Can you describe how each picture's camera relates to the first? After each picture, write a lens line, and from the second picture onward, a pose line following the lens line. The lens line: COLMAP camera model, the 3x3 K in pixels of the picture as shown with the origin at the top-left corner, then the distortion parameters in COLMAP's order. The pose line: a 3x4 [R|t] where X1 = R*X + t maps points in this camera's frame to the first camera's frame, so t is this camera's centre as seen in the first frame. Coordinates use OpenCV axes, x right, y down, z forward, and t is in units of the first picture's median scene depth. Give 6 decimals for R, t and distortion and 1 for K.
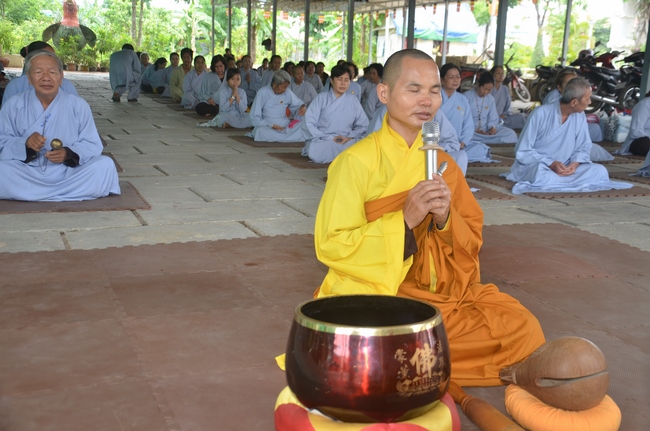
lens RADIAL K [[795.8, 0, 329.8], [0, 795.8, 215.0], [0, 0, 1]] dist [0.008319, 0.528597]
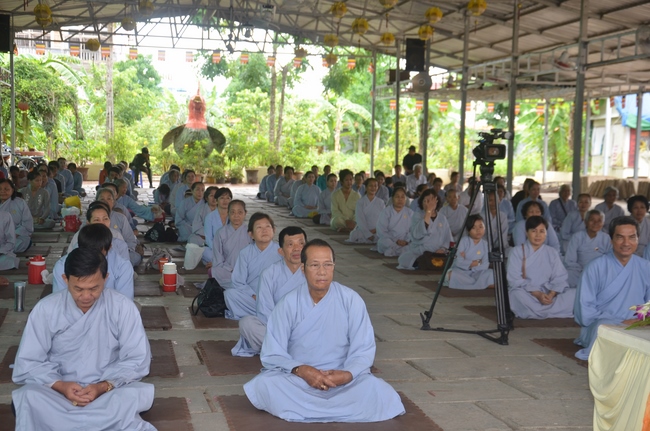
lens RADIAL K [[1087.8, 0, 324.5], [0, 1087.8, 215.0], [0, 0, 1]] dist [0.302639, 0.054110]
pose [[0.986984, -0.004667, -0.160752, -0.040152], [-0.016256, 0.991564, -0.128592, -0.021220], [0.159996, 0.129531, 0.978582, -0.044708]]
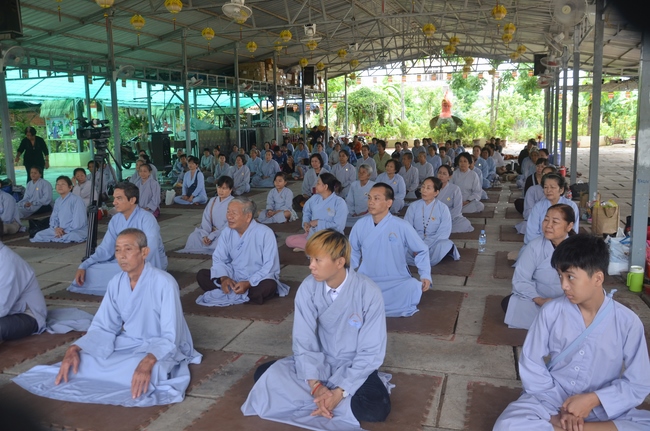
lens RADIAL K [[550.3, 0, 330.2], [0, 550.3, 217.0], [0, 0, 1]] dist [-0.106322, 0.130272]
pose [[0.776821, 0.044165, -0.628170, 0.233081], [-0.064806, 0.997848, -0.009985, -0.060103], [0.626377, 0.048466, 0.778012, 0.223949]]
